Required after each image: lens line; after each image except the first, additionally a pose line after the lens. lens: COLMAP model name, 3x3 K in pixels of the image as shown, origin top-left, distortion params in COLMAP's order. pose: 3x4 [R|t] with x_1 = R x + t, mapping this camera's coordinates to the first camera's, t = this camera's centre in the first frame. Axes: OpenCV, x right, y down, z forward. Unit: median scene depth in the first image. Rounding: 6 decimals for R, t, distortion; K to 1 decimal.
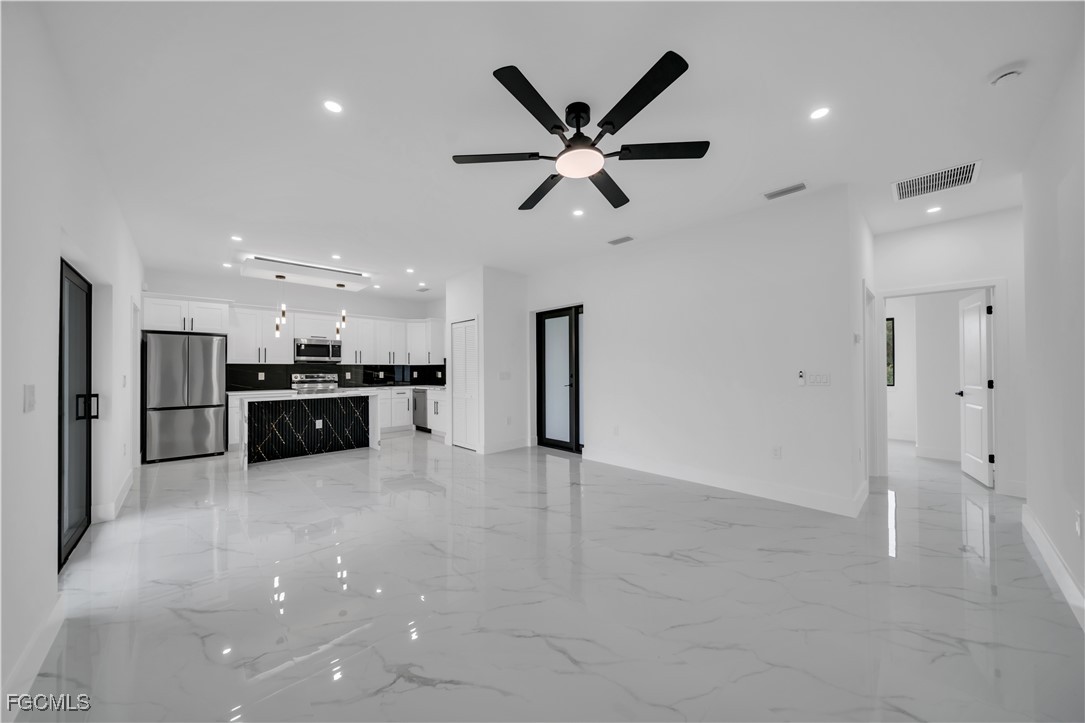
lens RADIAL K [[374.0, 0, 539.6], [0, 374.0, 366.6], [0, 0, 1]] dist [-0.000771, -0.000150]
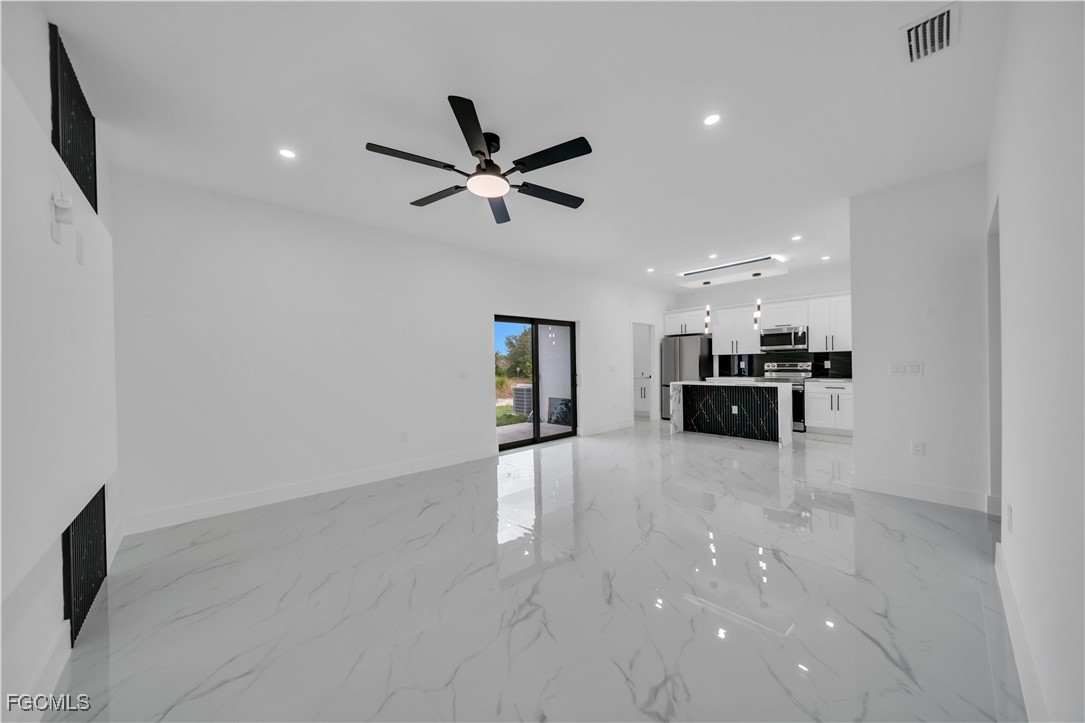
lens RADIAL K [[374.0, 0, 545.2], [0, 374.0, 361.8], [0, 0, 1]] dist [-0.000771, -0.000150]
pose [[-0.014272, -0.003709, -0.999891, 0.478628], [0.027726, 0.999607, -0.004104, 0.004221], [0.999514, -0.027782, -0.014163, 0.448117]]
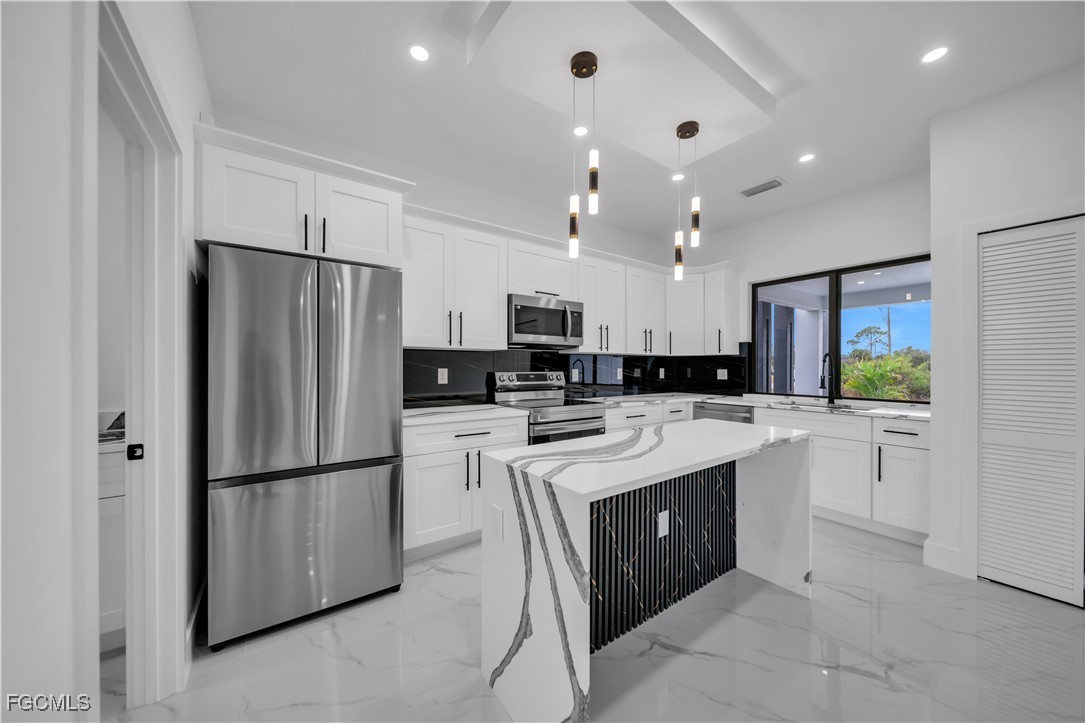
lens RADIAL K [[374.0, 0, 542.3], [0, 374.0, 368.7], [0, 0, 1]] dist [-0.000771, -0.000150]
pose [[0.990400, 0.008347, -0.137982, -0.621946], [-0.006226, 0.999856, 0.015795, 0.009274], [0.138094, -0.014784, 0.990309, 0.620784]]
